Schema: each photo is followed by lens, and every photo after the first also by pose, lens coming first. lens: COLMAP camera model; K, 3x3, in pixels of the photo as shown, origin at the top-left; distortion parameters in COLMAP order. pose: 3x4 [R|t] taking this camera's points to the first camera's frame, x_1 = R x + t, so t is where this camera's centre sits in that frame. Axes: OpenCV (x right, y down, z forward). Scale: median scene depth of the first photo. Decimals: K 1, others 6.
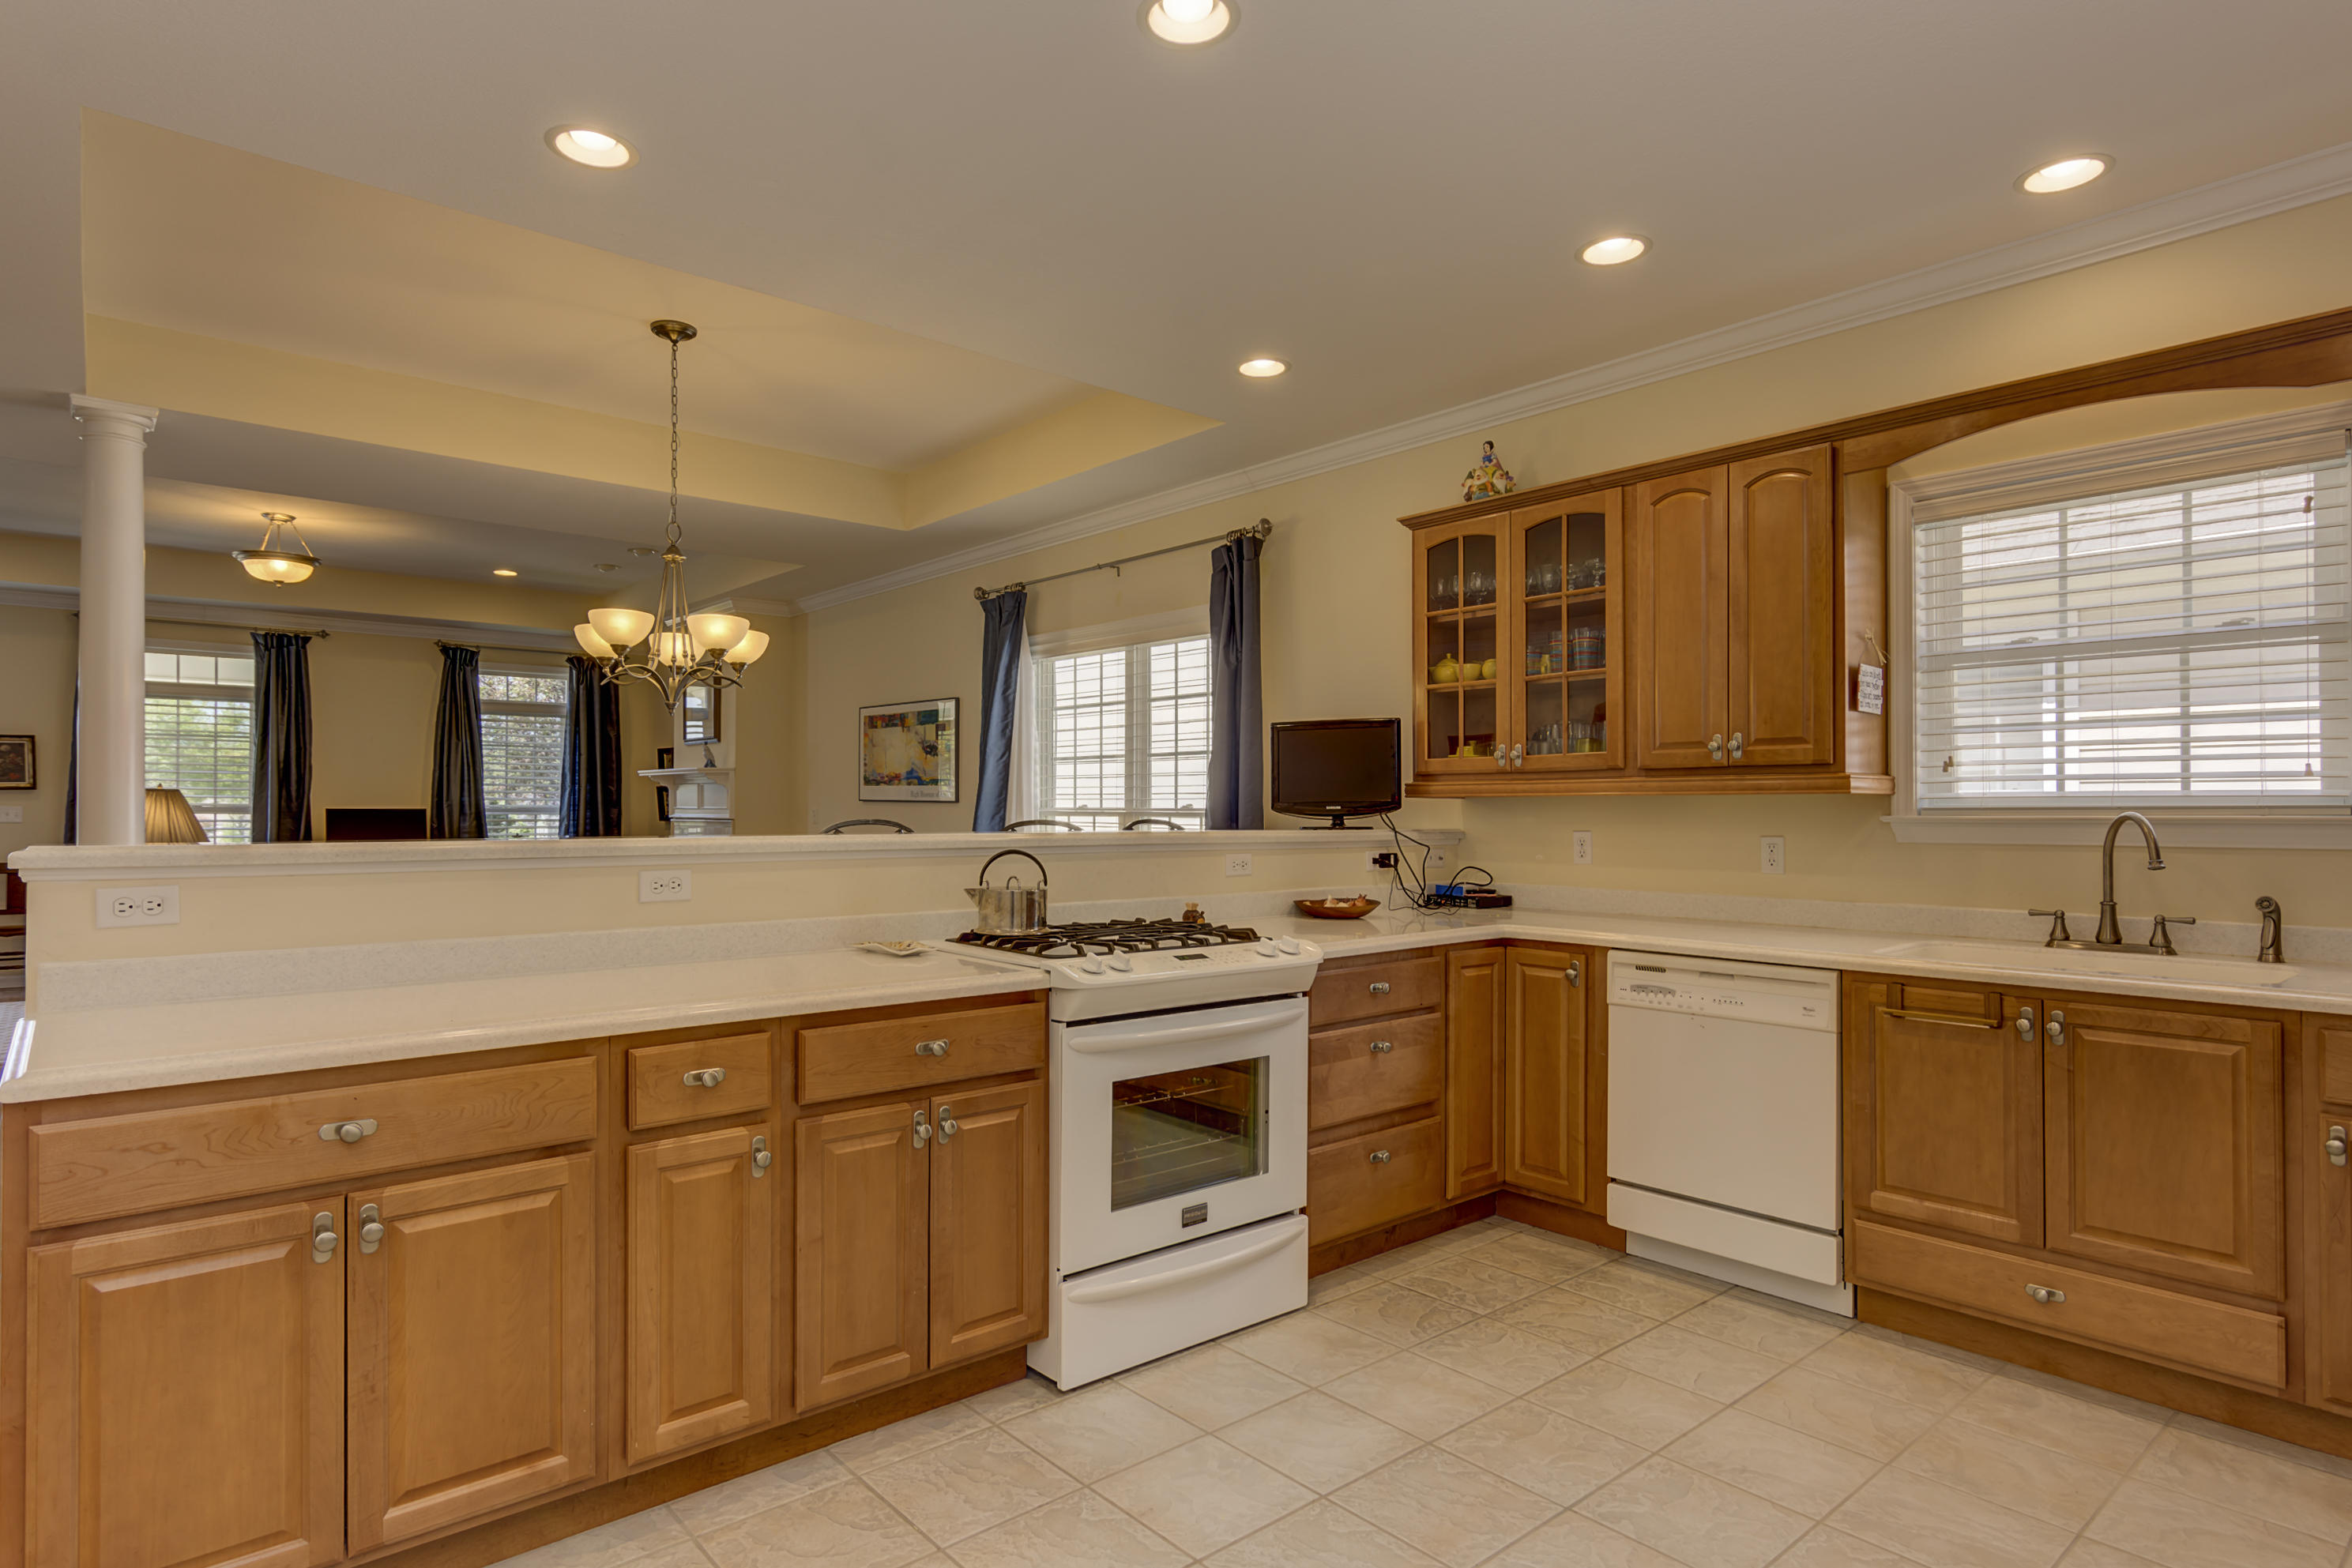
lens RADIAL K [[1278.3, 0, 1222.4], [0, 1278.3, 802.0], [0, 0, 1]] dist [-0.000867, -0.000711]
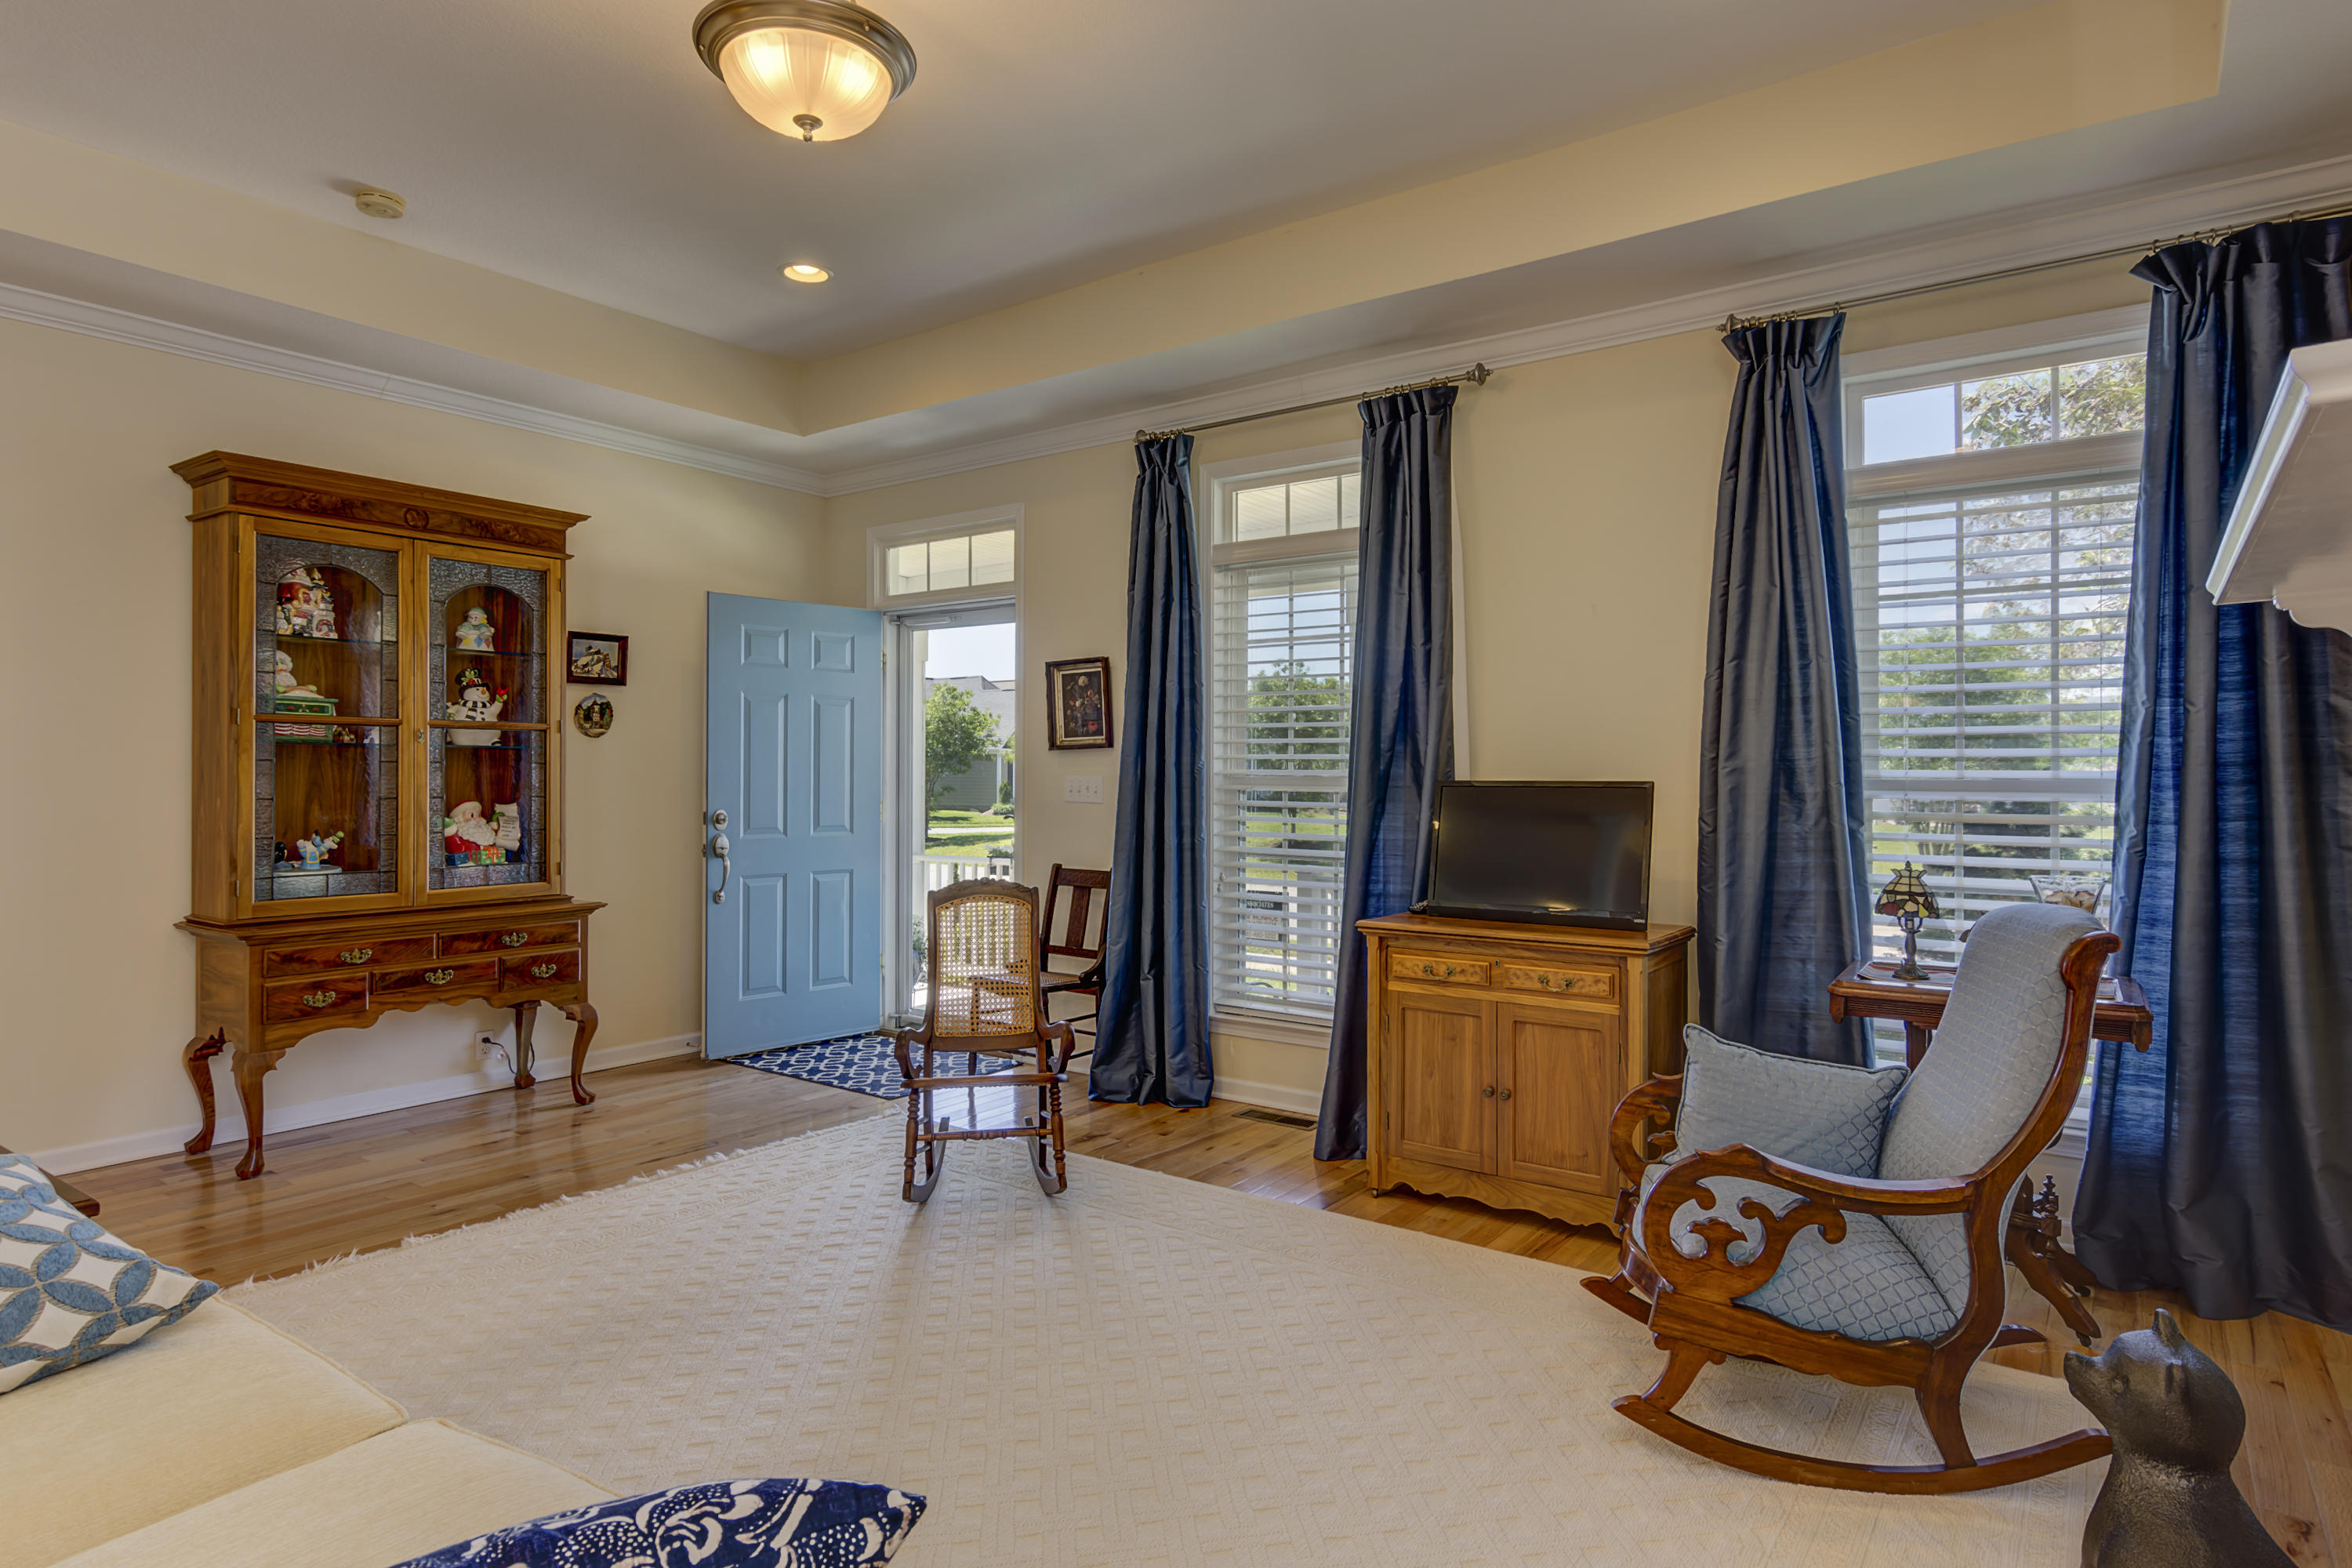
lens RADIAL K [[1278.4, 0, 1171.7], [0, 1278.4, 789.8], [0, 0, 1]] dist [-0.000867, -0.000711]
pose [[0.201491, 0.004655, -0.979479, -0.815501], [0.003526, 0.999979, 0.005478, 0.013791], [0.979484, -0.004558, 0.201470, 2.173693]]
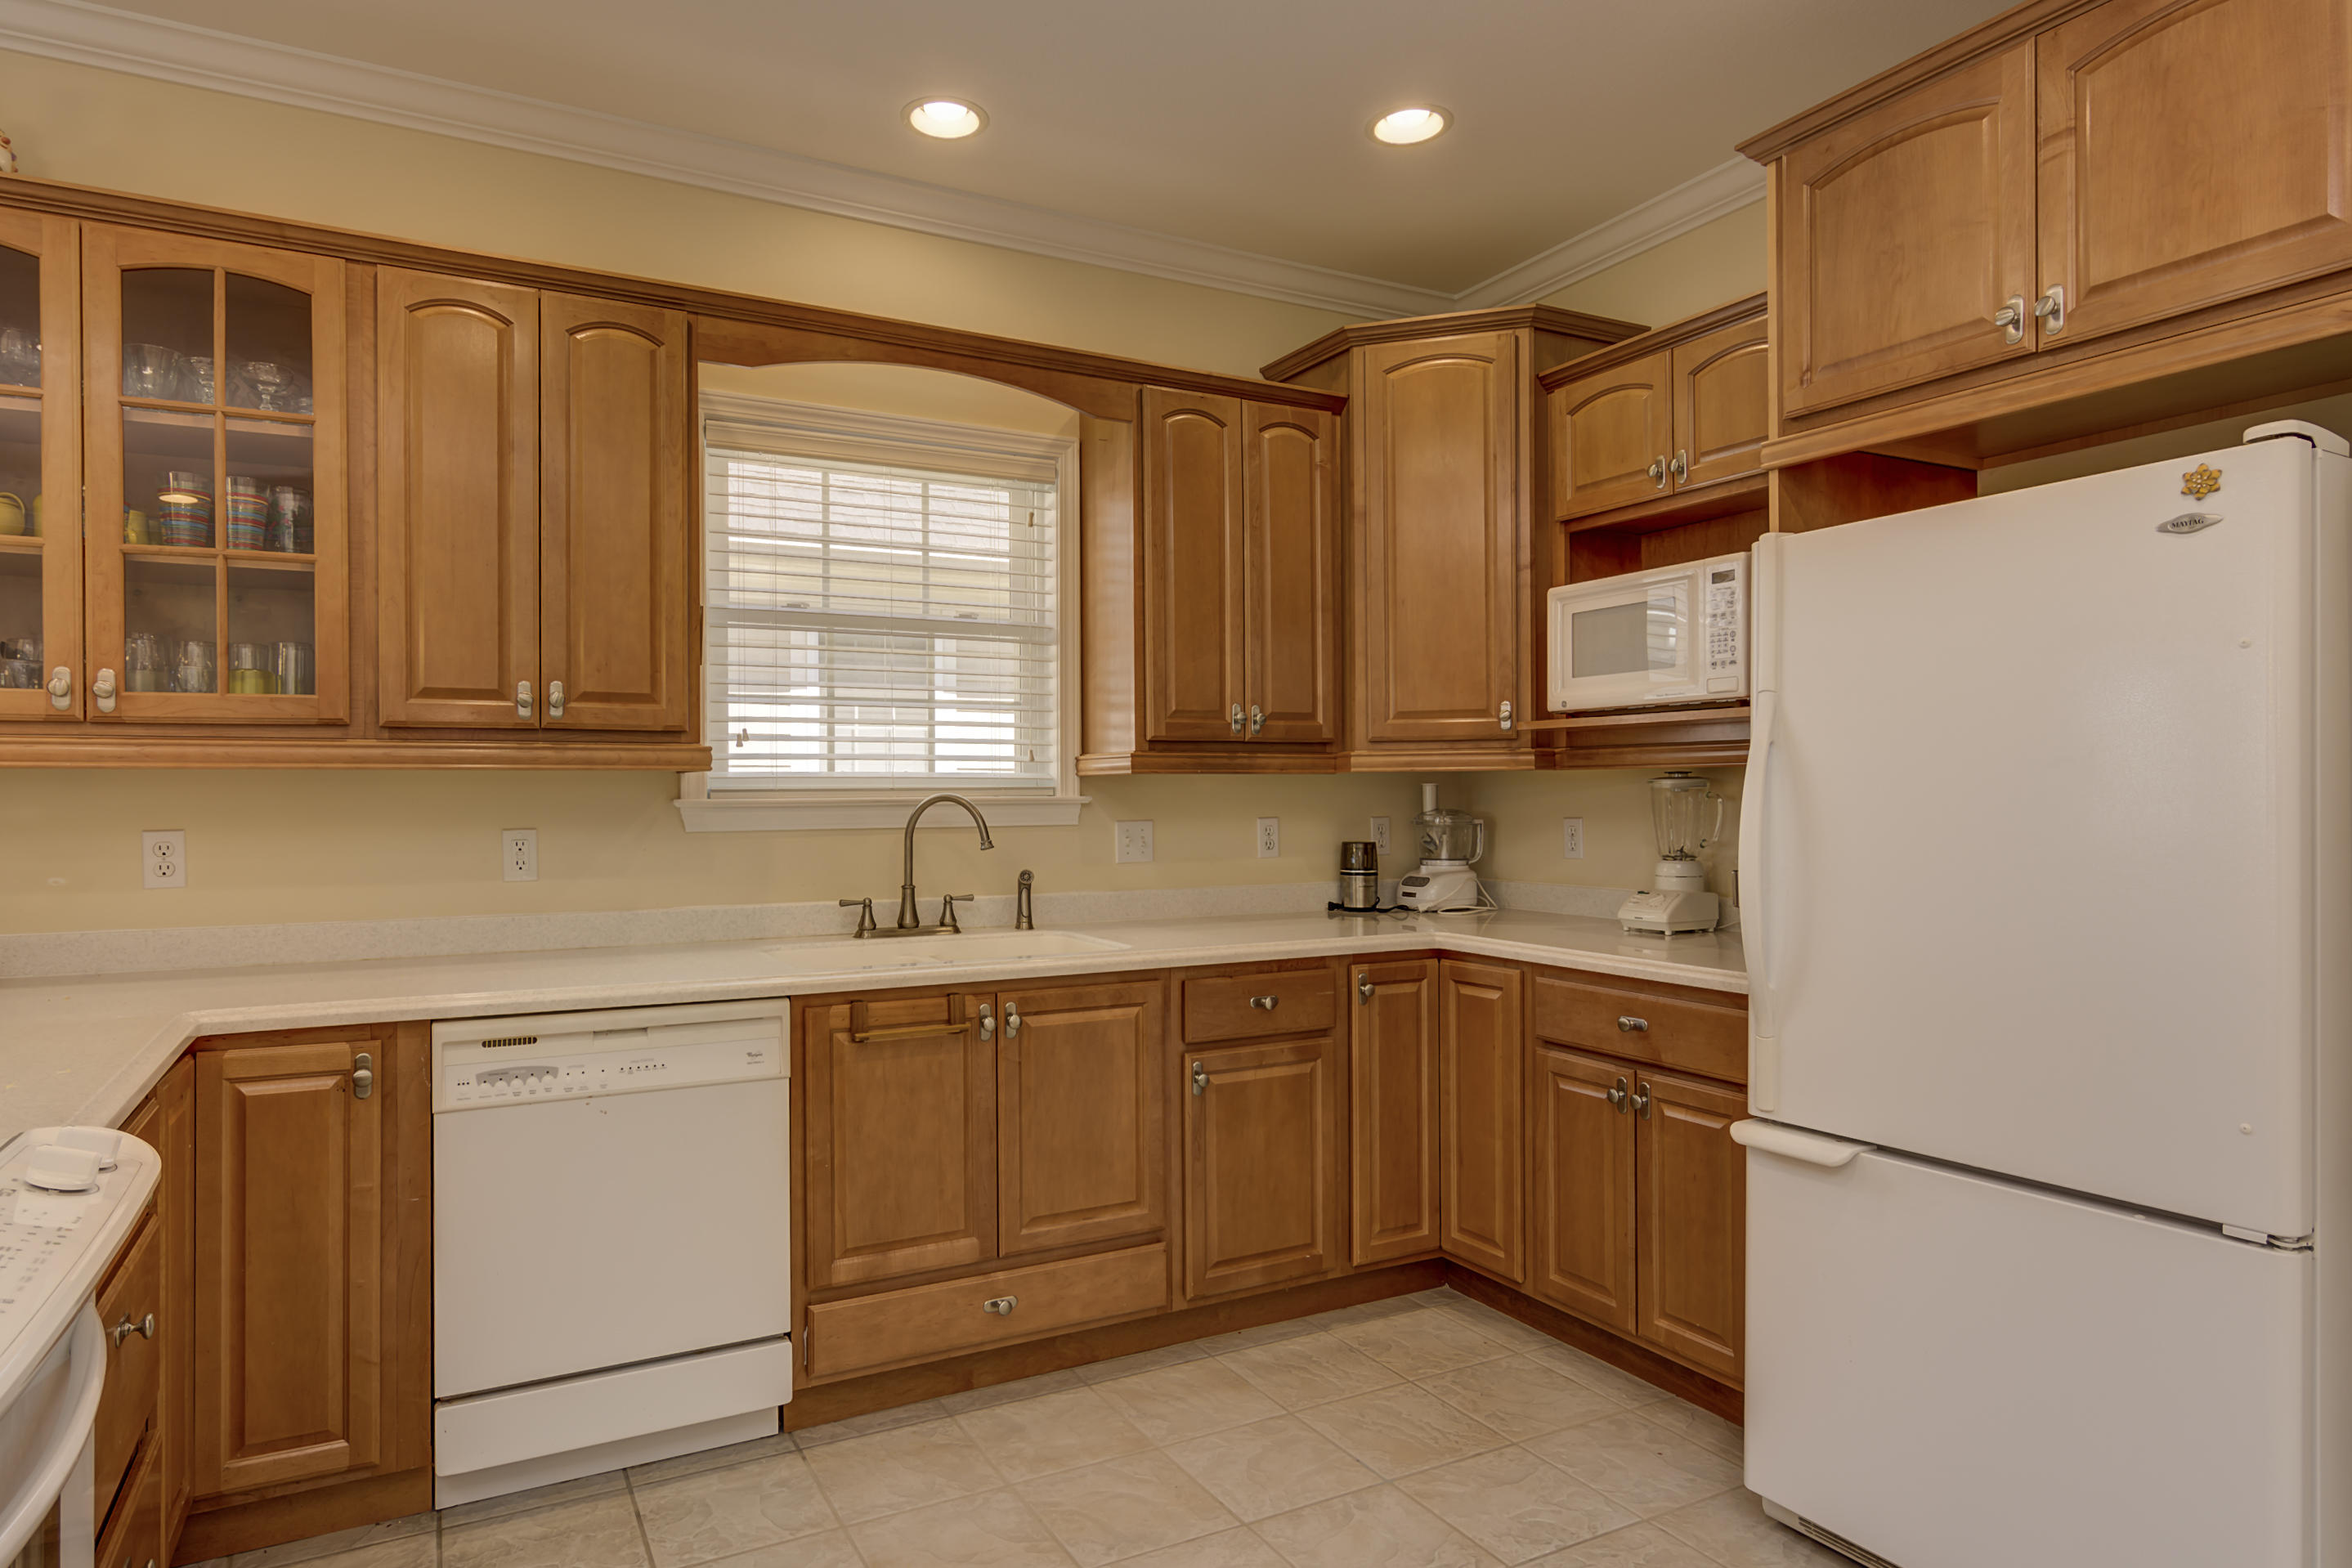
lens RADIAL K [[1351.7, 0, 1049.9], [0, 1351.7, 787.7], [0, 0, 1]] dist [0.001757, 0.000942]
pose [[0.260240, -0.000658, 0.965544, -0.248786], [-0.004531, 0.999988, 0.001902, 0.001134], [-0.965533, -0.004870, 0.260234, 0.569309]]
